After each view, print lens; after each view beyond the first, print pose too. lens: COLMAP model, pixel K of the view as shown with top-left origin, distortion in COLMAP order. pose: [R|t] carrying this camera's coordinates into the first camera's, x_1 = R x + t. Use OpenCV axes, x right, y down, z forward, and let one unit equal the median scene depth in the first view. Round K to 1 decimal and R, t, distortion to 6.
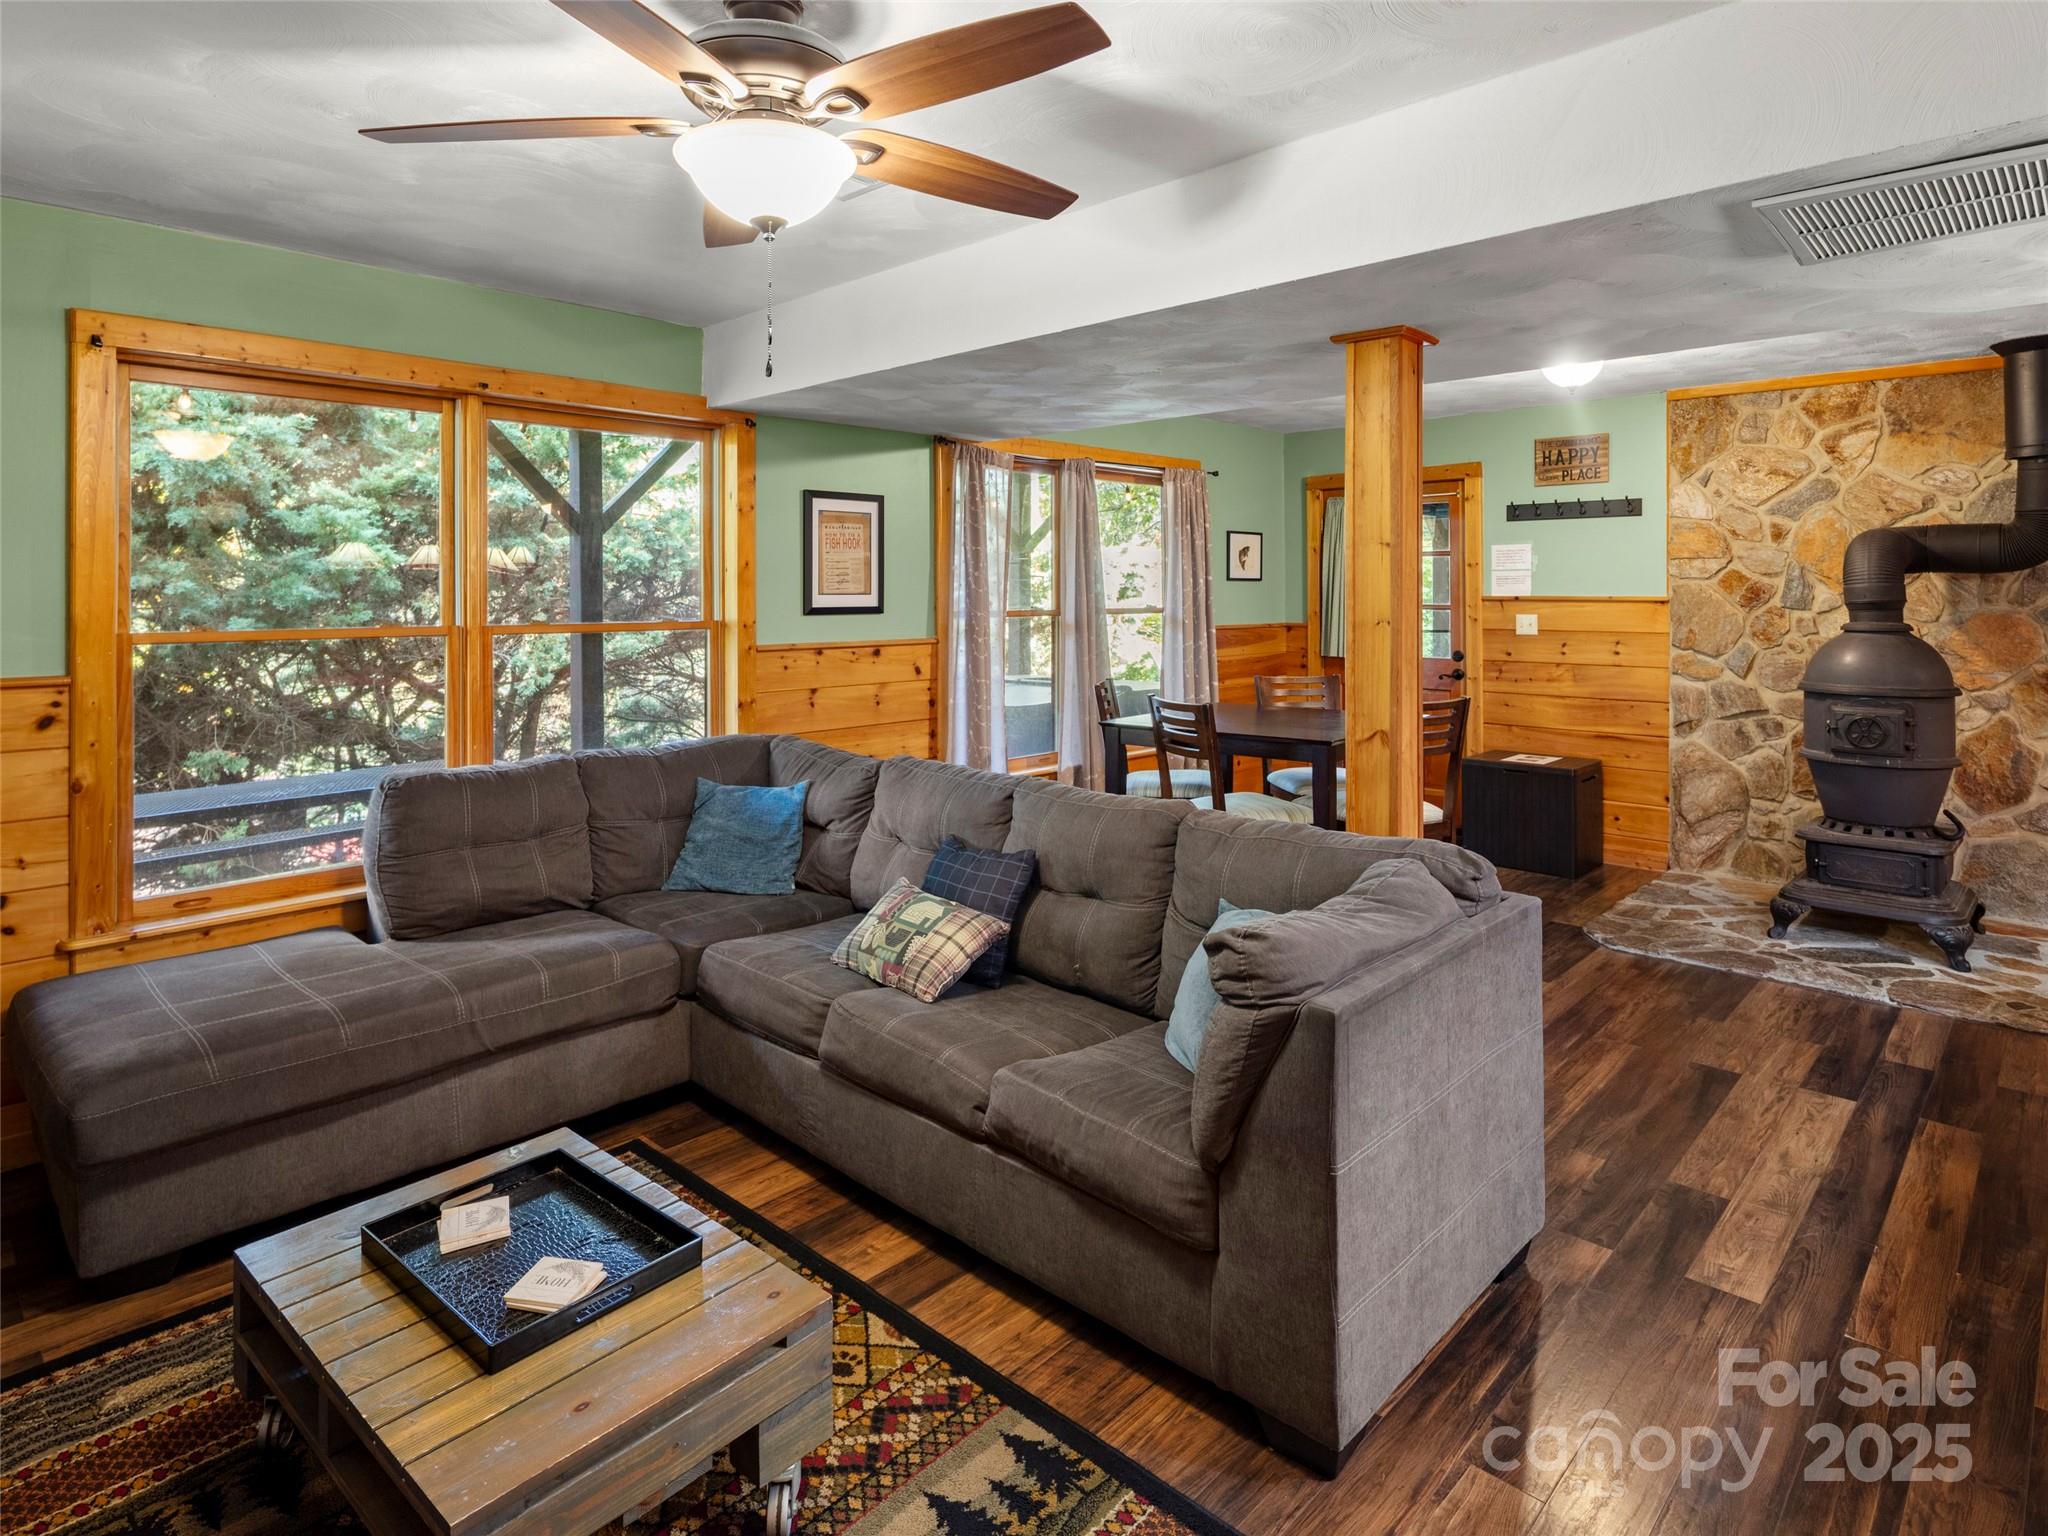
lens RADIAL K [[1126.2, 0, 1037.3], [0, 1126.2, 588.3], [0, 0, 1]] dist [0.005725, -0.000597]
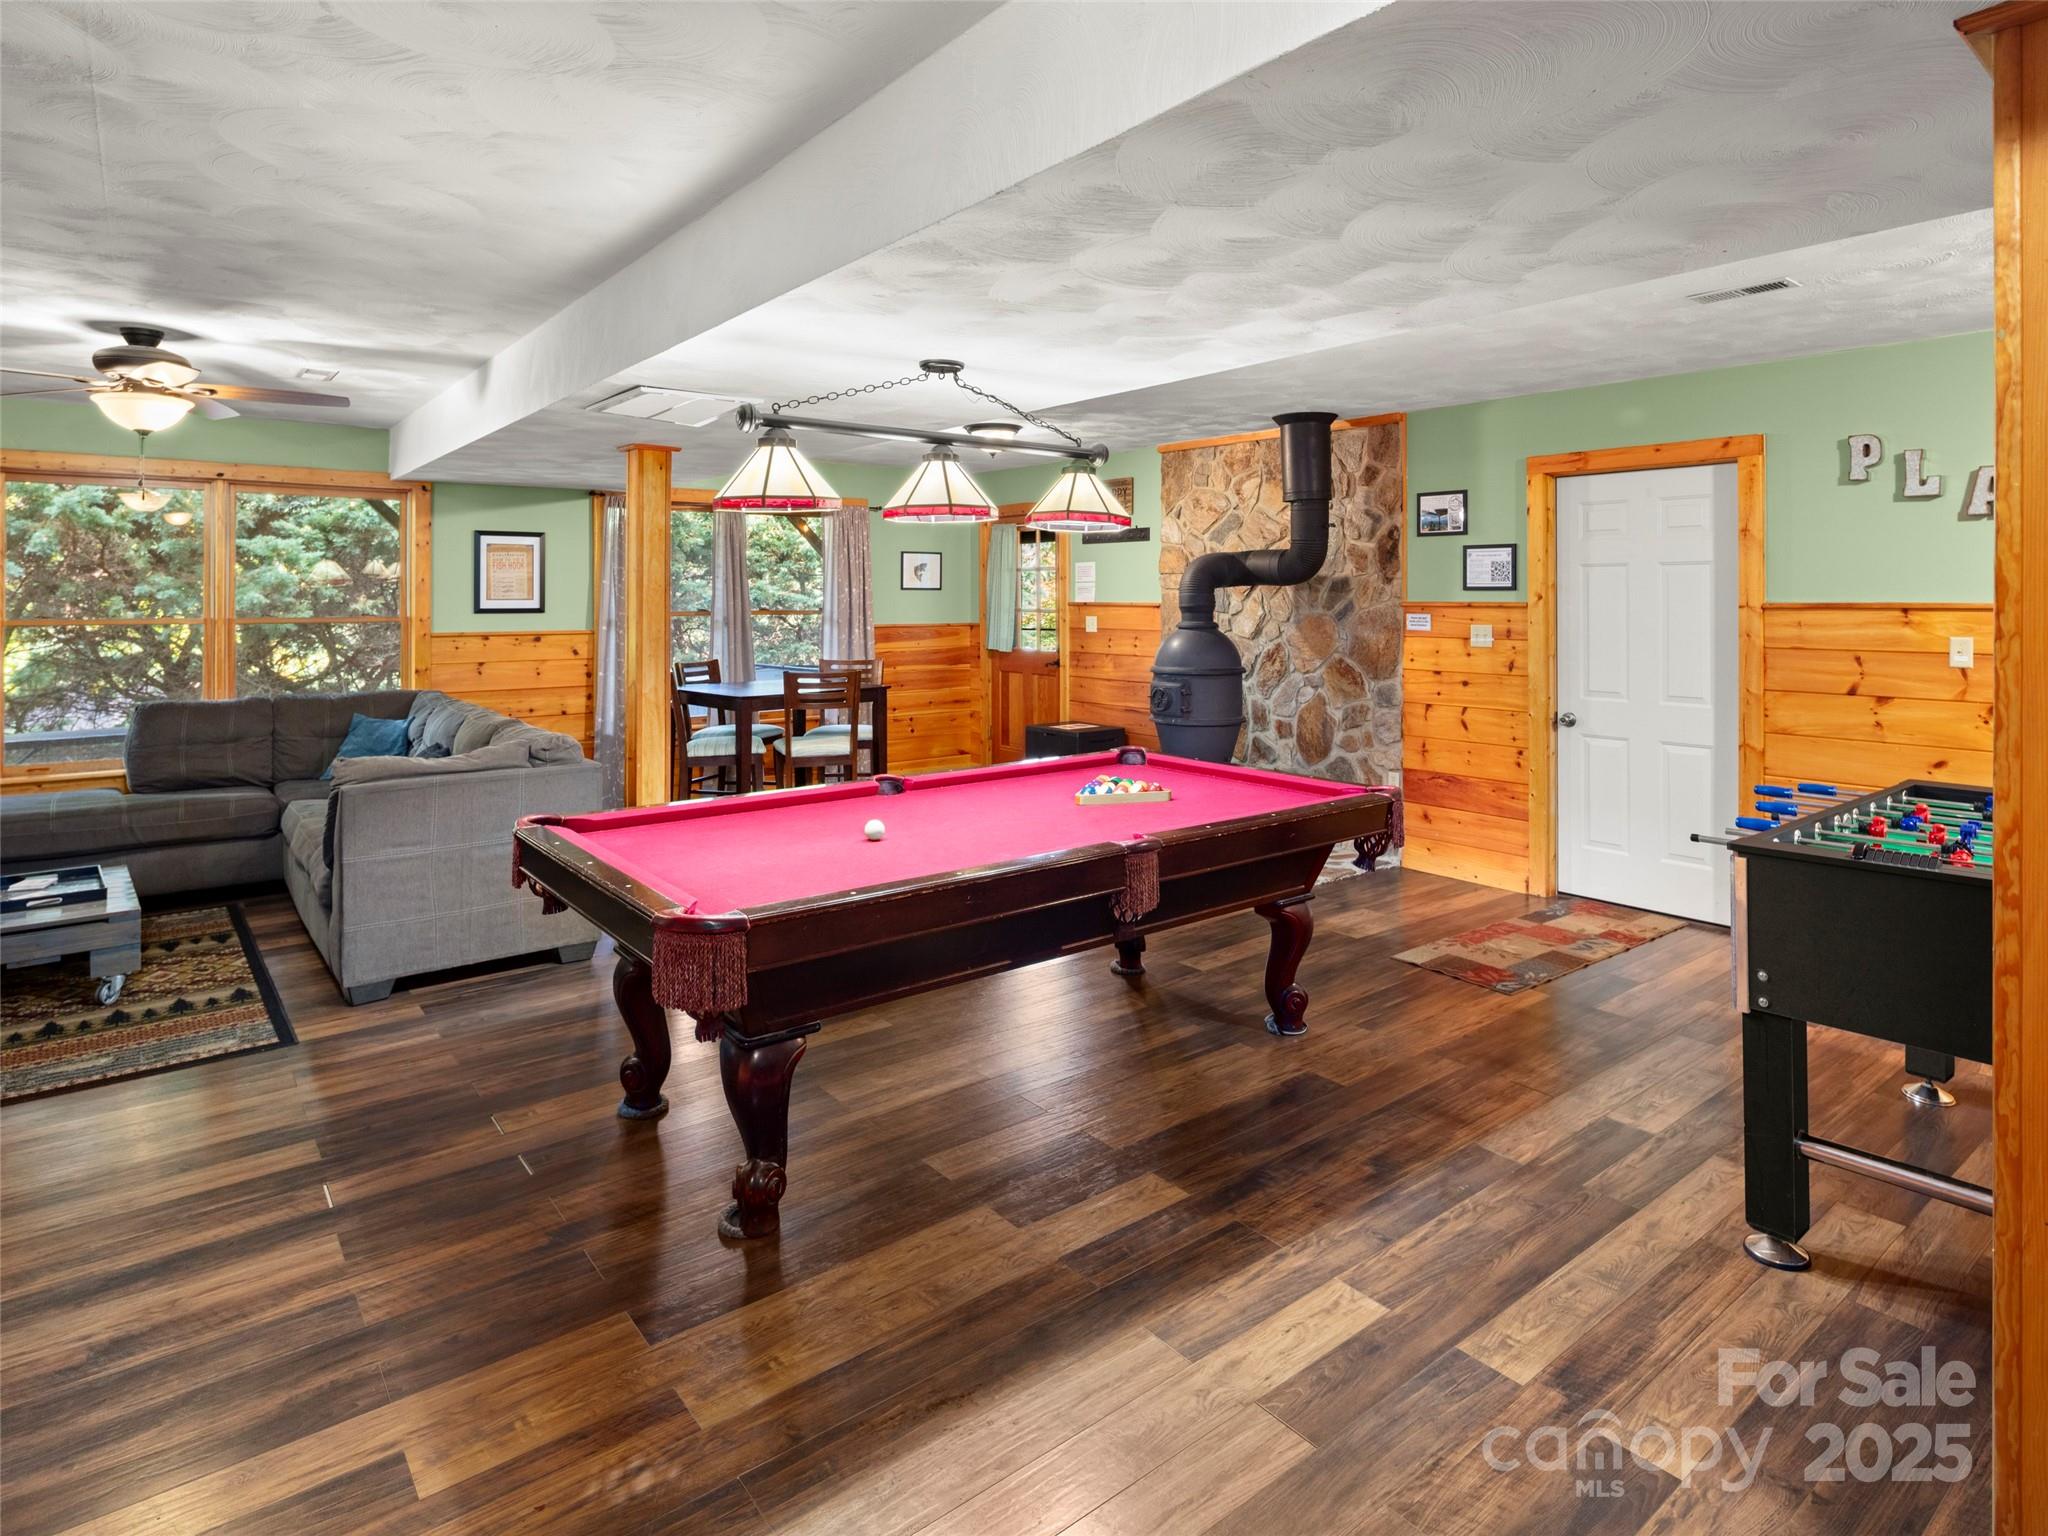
lens RADIAL K [[1126.2, 0, 1037.3], [0, 1126.2, 588.3], [0, 0, 1]] dist [0.005725, -0.000597]
pose [[0.990408, 0.000501, -0.138175, 0.641209], [-0.001299, 0.999983, -0.005684, -0.001855], [0.138170, 0.005809, 0.990392, -0.334650]]
